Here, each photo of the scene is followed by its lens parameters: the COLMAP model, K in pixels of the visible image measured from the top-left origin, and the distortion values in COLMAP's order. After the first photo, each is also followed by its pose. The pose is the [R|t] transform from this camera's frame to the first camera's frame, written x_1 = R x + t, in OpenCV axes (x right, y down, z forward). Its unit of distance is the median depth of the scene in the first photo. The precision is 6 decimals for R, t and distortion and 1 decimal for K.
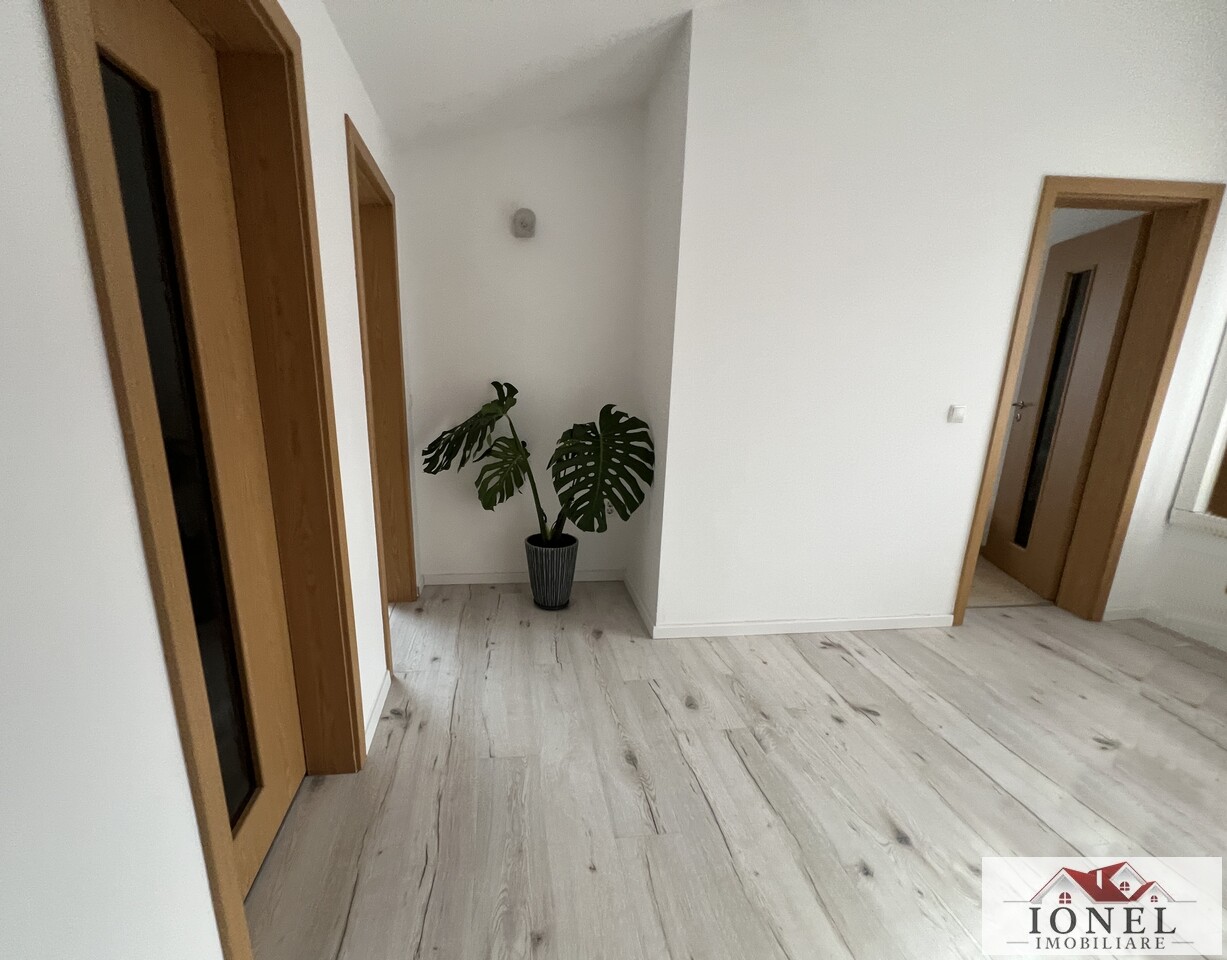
lens RADIAL K [[541.1, 0, 562.8], [0, 541.1, 502.5], [0, 0, 1]] dist [-0.004089, -0.000378]
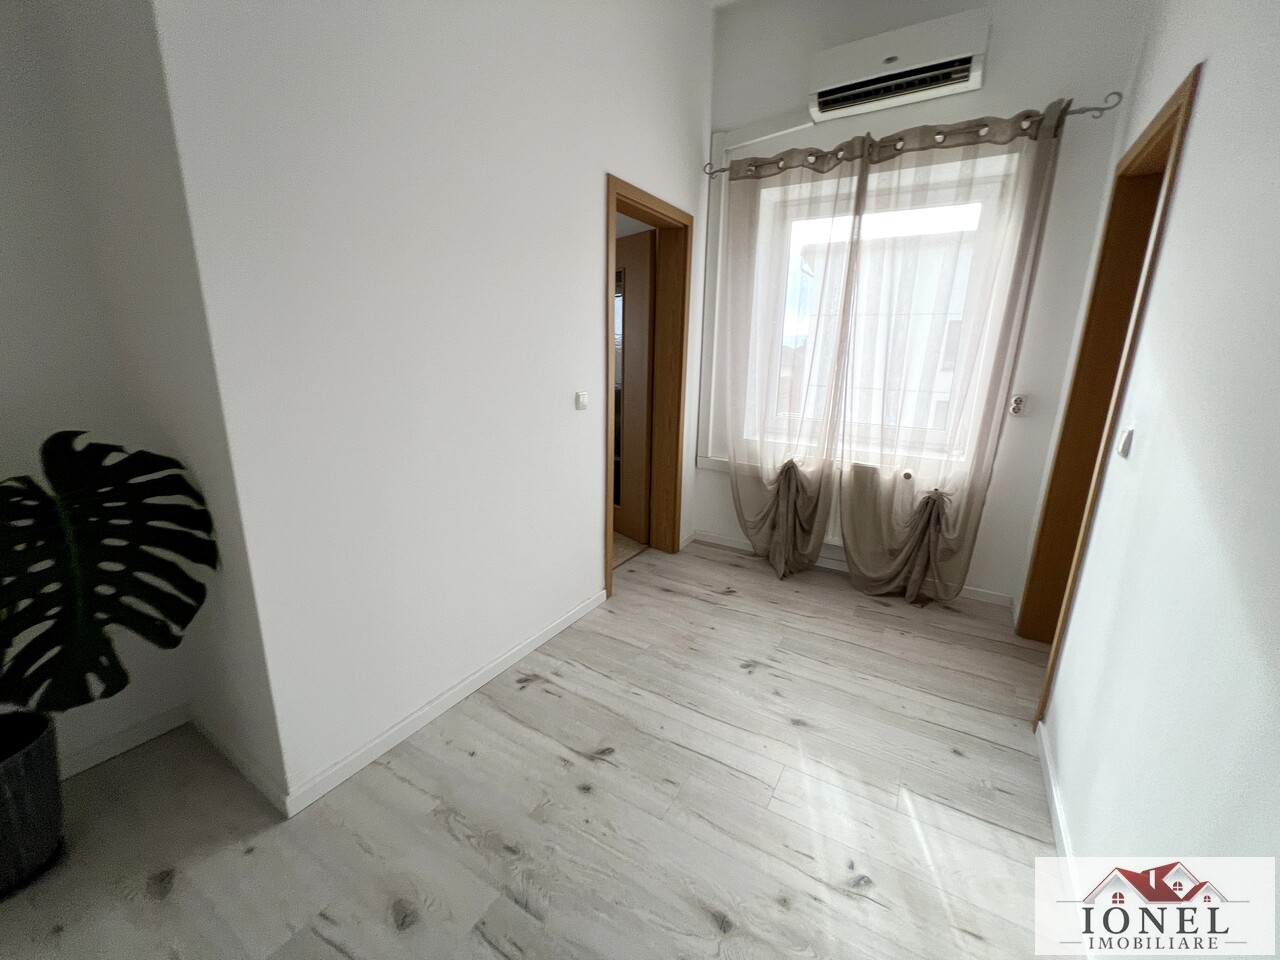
lens RADIAL K [[515.5, 0, 639.8], [0, 515.5, 480.2], [0, 0, 1]] dist [0.001303, -0.000155]
pose [[0.614260, -0.191138, 0.765605, 0.041406], [0.185472, 0.978012, 0.095358, -0.089843], [-0.766997, 0.083424, 0.636204, 0.319530]]
